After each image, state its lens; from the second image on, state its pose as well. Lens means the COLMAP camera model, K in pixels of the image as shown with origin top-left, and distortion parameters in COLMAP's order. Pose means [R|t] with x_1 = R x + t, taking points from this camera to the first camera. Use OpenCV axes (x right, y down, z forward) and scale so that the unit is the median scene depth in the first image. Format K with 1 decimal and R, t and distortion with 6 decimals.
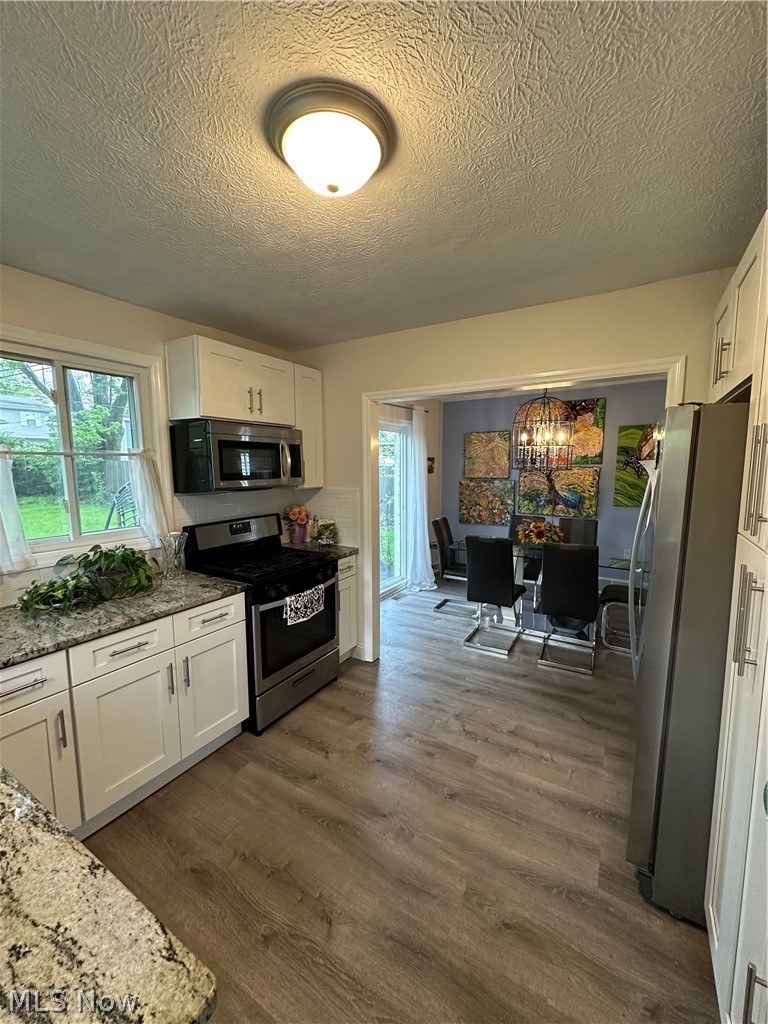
lens RADIAL K [[411.3, 0, 384.0], [0, 411.3, 512.0], [0, 0, 1]] dist [-0.001318, 0.000077]
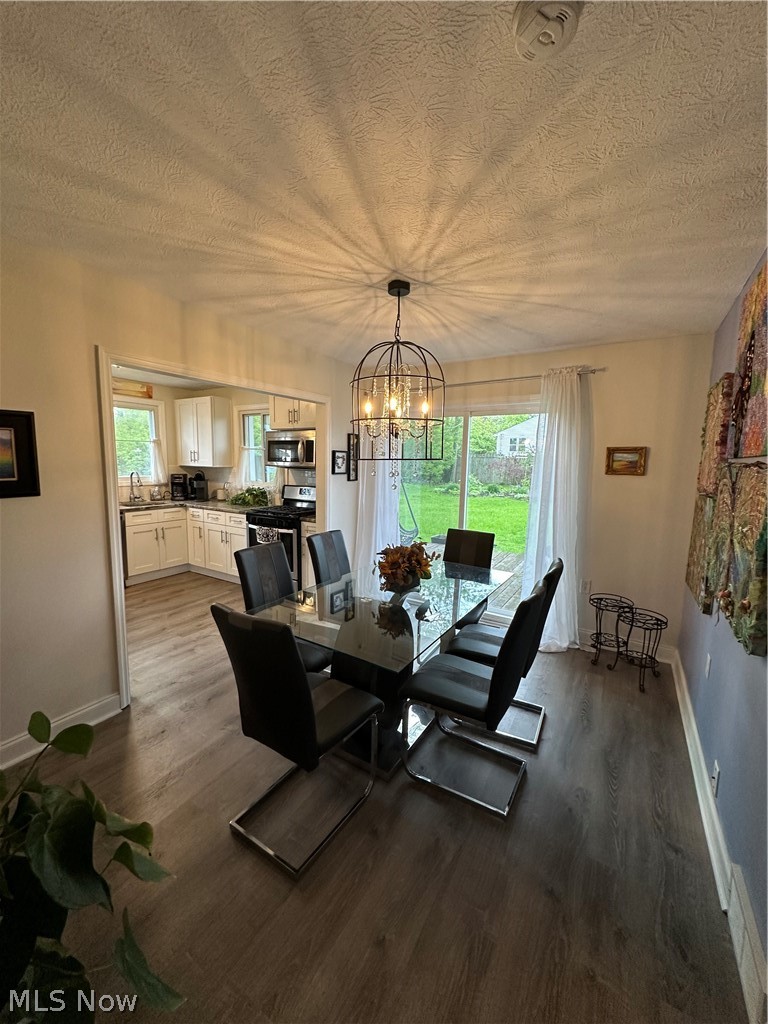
lens RADIAL K [[411.3, 0, 384.0], [0, 411.3, 512.0], [0, 0, 1]] dist [-0.001318, 0.000077]
pose [[0.000628, 0.128209, -0.991747, 1.298367], [-0.135399, 0.982625, 0.126944, -0.132659], [0.990791, 0.134202, 0.017976, 1.257133]]
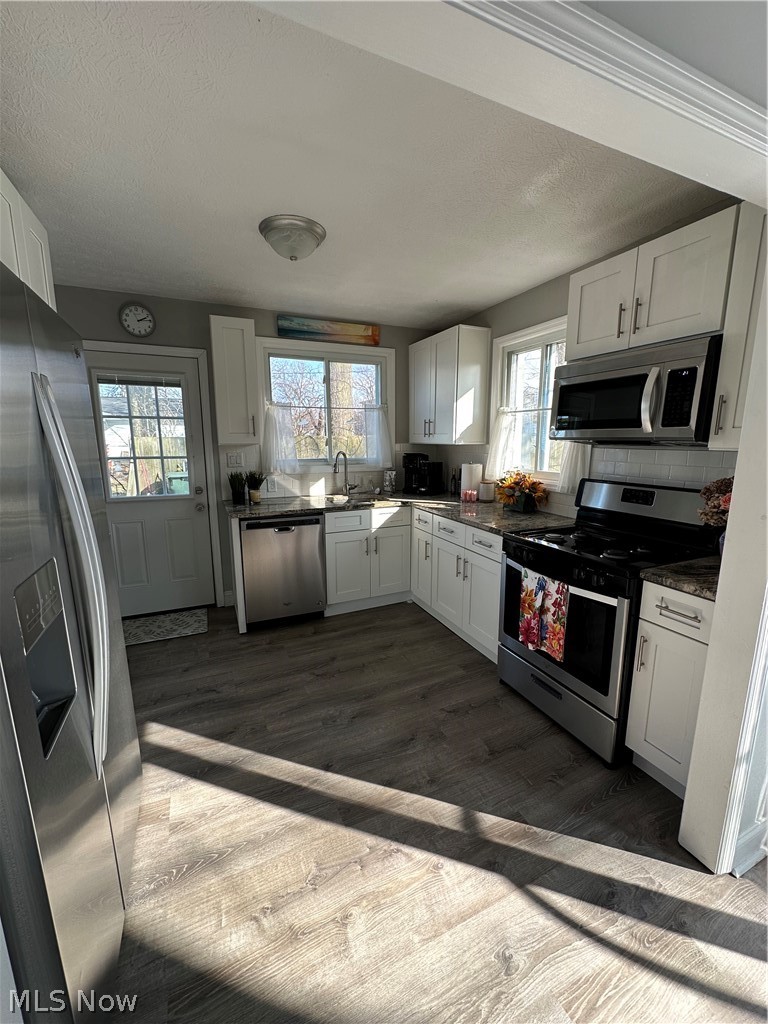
lens RADIAL K [[411.3, 0, 384.0], [0, 411.3, 512.0], [0, 0, 1]] dist [-0.001318, 0.000077]
pose [[-0.561418, 0.152373, -0.813383, 0.510478], [-0.091193, 0.965524, 0.243818, -0.071586], [0.822492, 0.211059, -0.528167, 0.985957]]
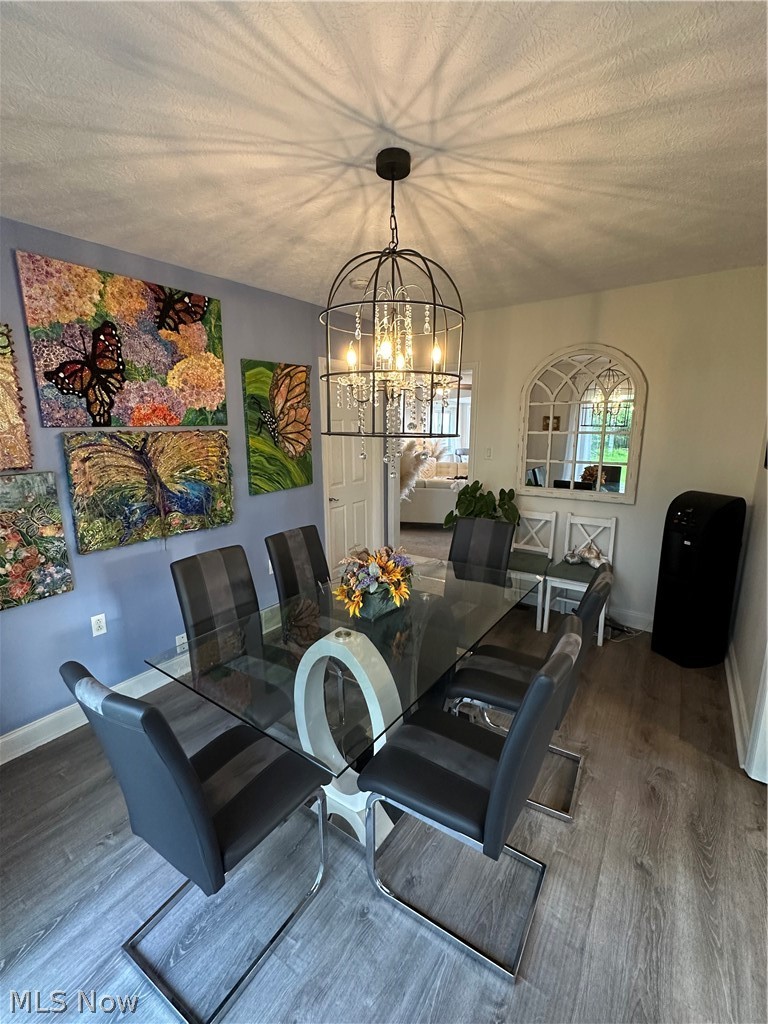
lens RADIAL K [[434.3, 0, 384.0], [0, 434.3, 512.0], [0, 0, 1]] dist [-0.001187, -0.000054]
pose [[0.055823, -0.196971, 0.978819, -0.091253], [0.121453, 0.974407, 0.189156, -0.145546], [-0.991026, 0.108321, 0.078317, 1.256984]]
